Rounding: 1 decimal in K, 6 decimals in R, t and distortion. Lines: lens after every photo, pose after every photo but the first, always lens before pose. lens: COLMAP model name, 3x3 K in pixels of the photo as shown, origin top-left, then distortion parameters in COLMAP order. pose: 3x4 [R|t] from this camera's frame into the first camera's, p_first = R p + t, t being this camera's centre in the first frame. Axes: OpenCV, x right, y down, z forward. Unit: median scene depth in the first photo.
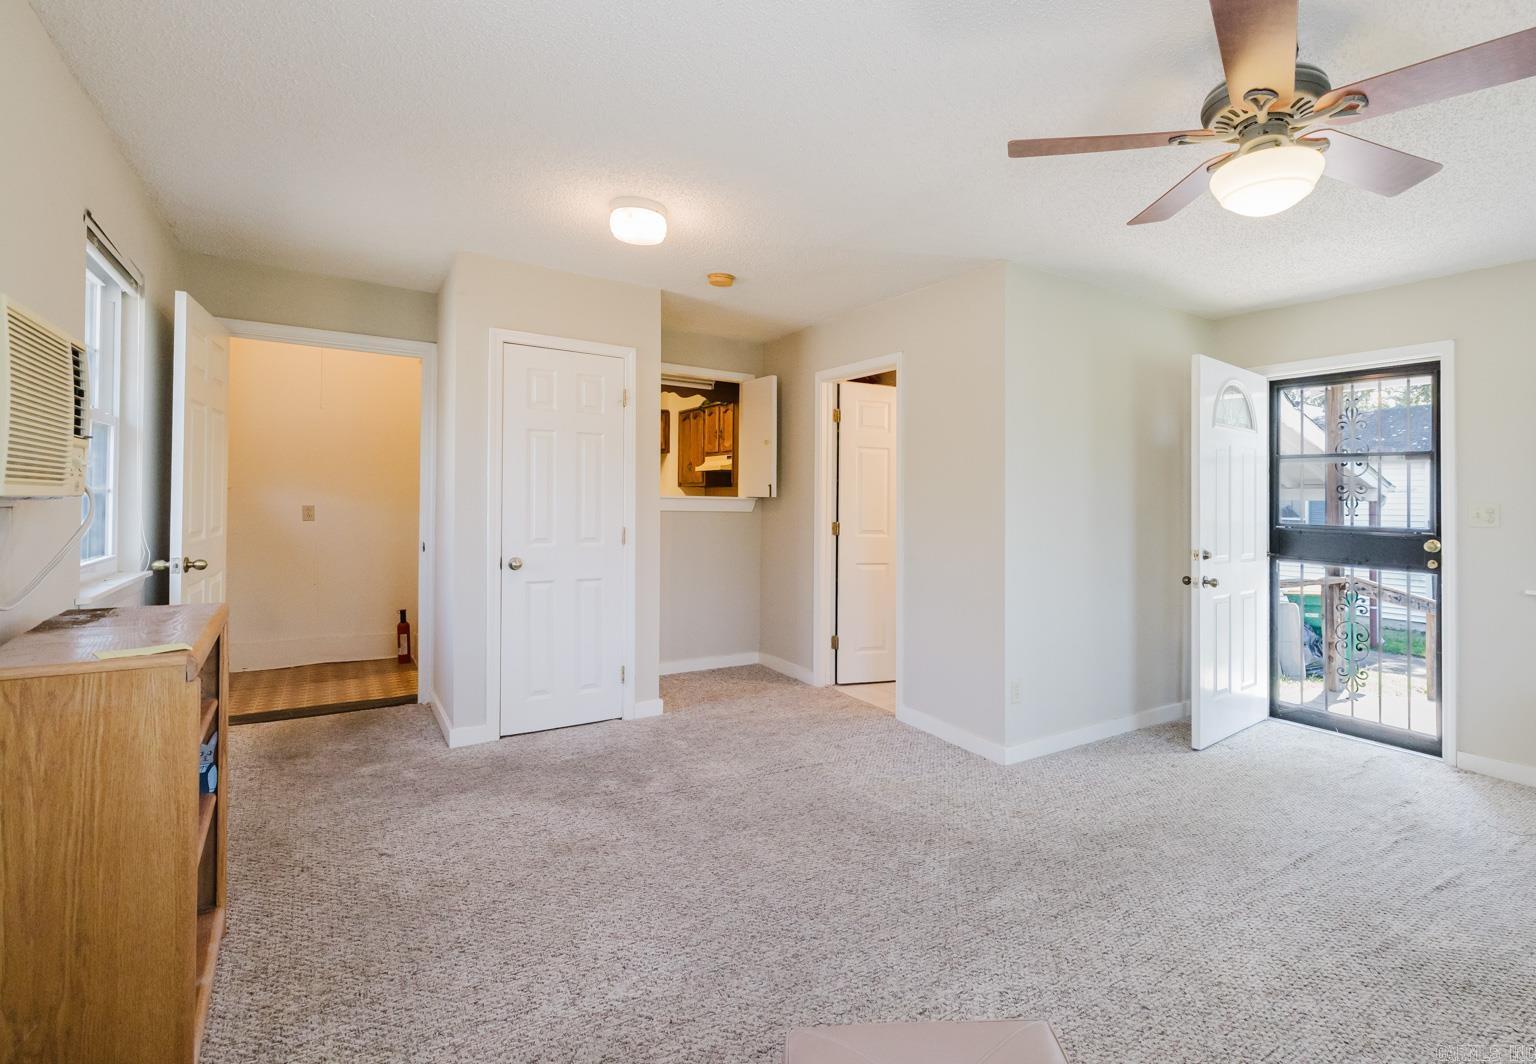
lens RADIAL K [[820.9, 0, 768.0], [0, 820.9, 504.9], [0, 0, 1]] dist [0.000462, 0.000253]
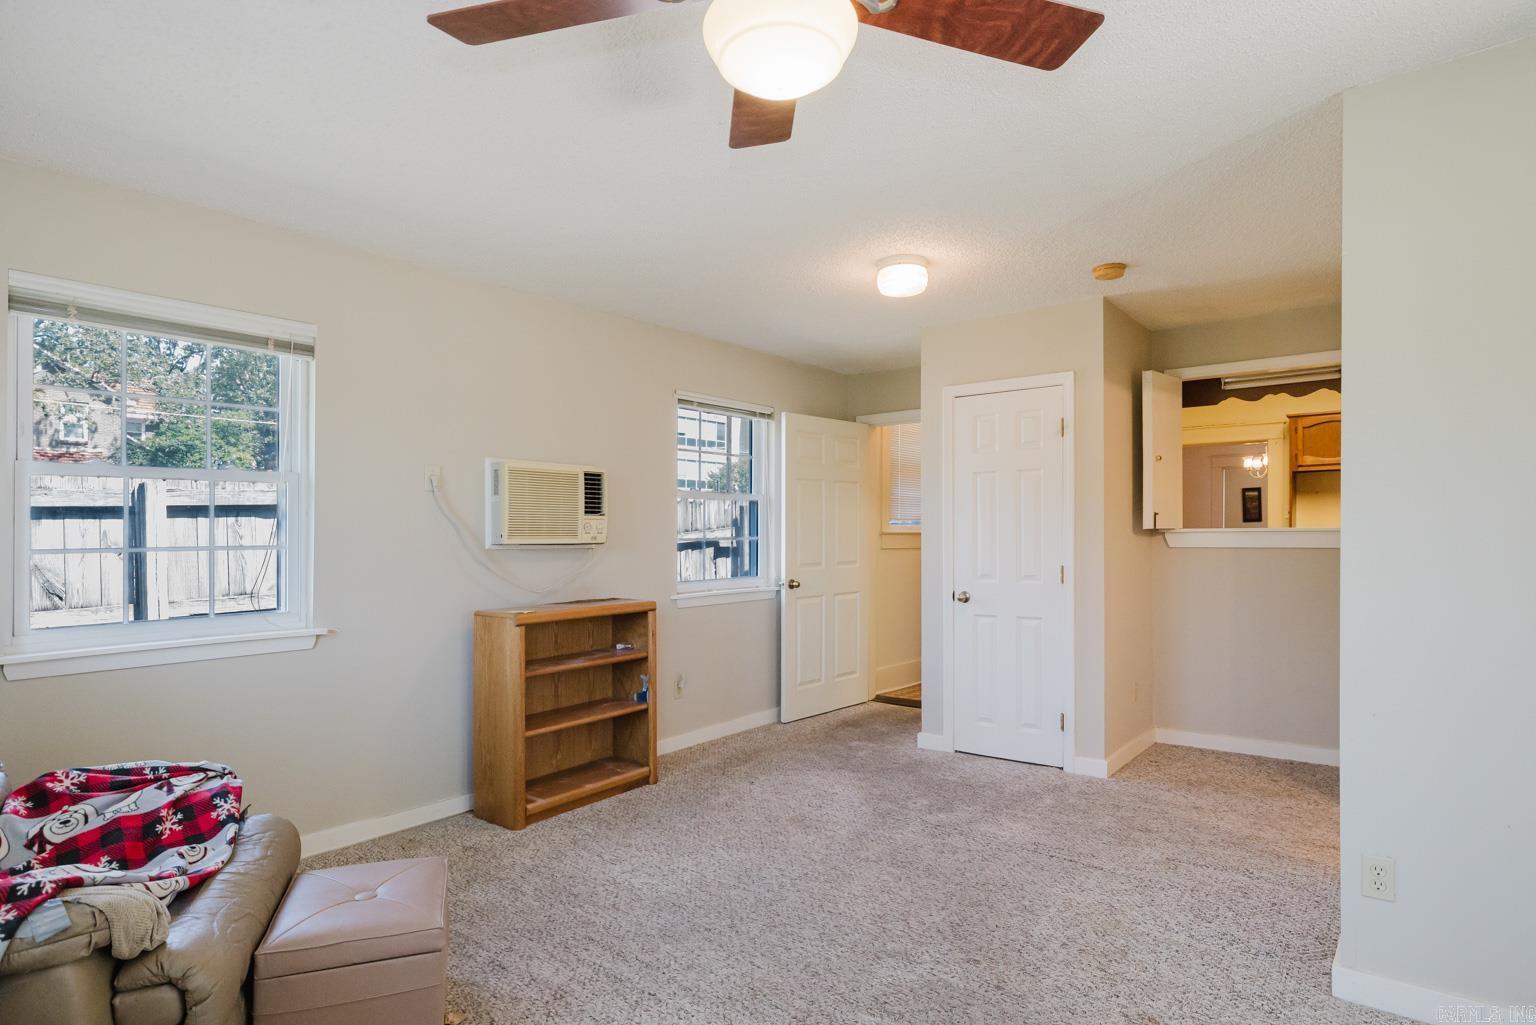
lens RADIAL K [[837.2, 0, 767.8], [0, 837.2, 543.7], [0, 0, 1]] dist [-0.003800, -0.000742]
pose [[0.259479, -0.012148, -0.965672, 0.793702], [0.010344, 0.999898, -0.009799, 0.009931], [0.965693, -0.007446, 0.259579, 0.511678]]
